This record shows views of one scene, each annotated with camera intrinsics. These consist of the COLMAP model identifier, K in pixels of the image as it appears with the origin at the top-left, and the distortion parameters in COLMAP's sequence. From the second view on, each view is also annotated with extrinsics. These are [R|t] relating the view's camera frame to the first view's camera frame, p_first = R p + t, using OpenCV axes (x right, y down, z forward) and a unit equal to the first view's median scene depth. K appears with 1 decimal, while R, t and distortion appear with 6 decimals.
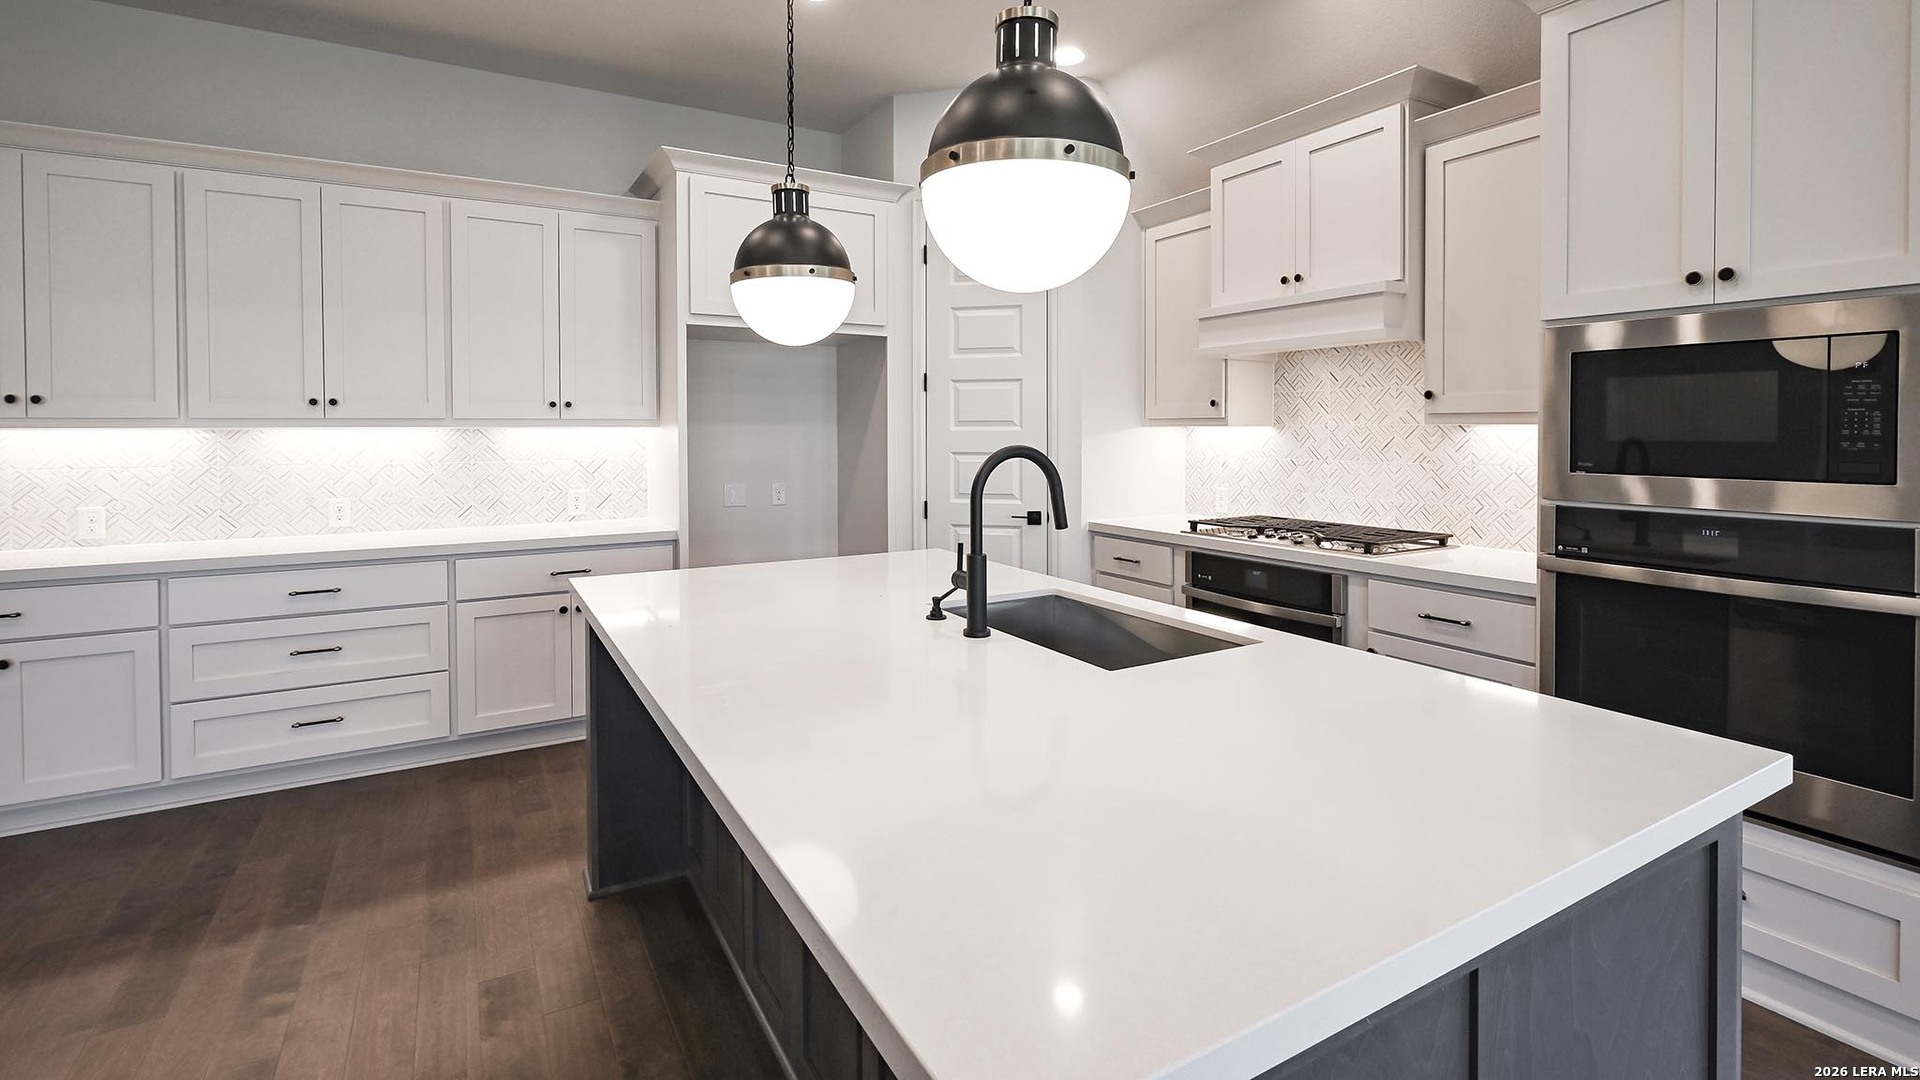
lens RADIAL K [[872.4, 0, 957.7], [0, 872.4, 441.4], [0, 0, 1]] dist [-0.001719, -0.000535]
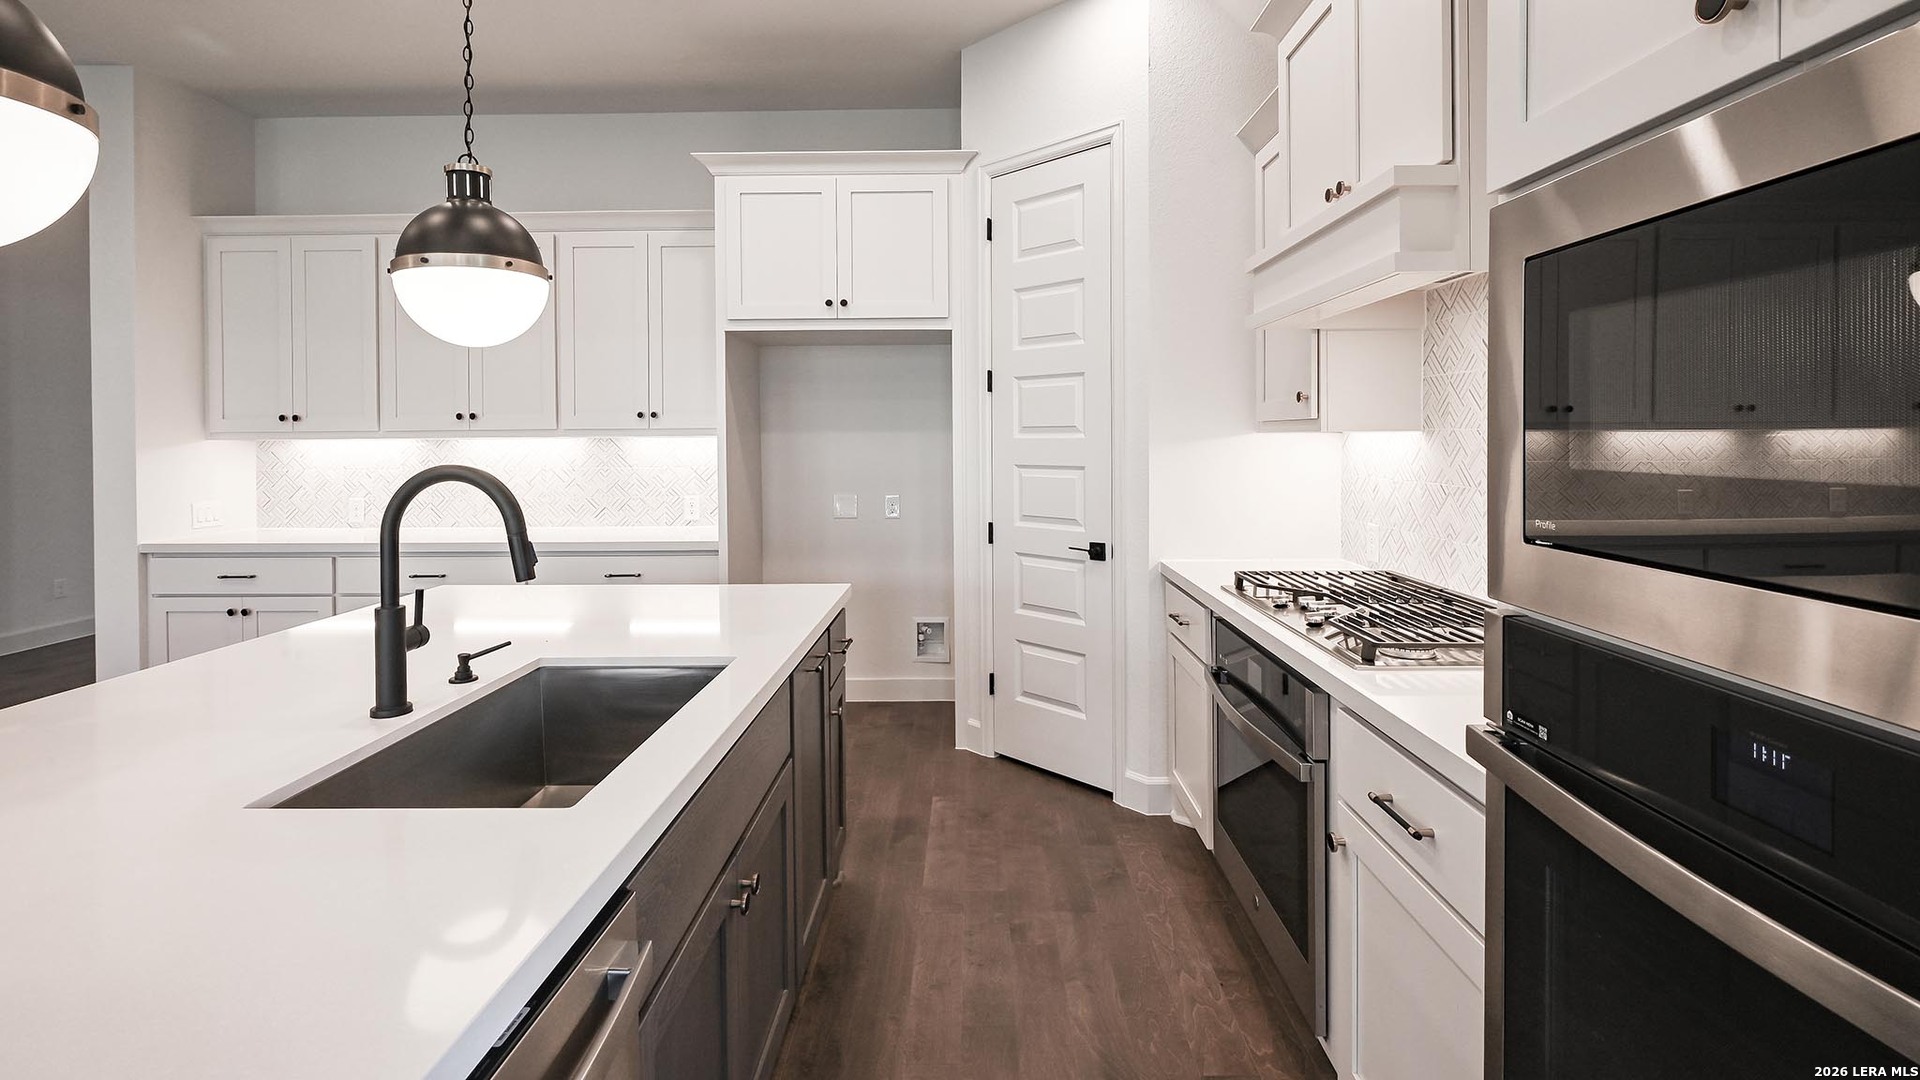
lens RADIAL K [[872.4, 0, 957.7], [0, 872.4, 441.4], [0, 0, 1]] dist [-0.001719, -0.000535]
pose [[0.853753, -0.000547, -0.520677, 0.412614], [-0.002210, 0.999987, -0.004675, -0.006238], [0.520673, 0.005142, 0.853741, 0.294914]]
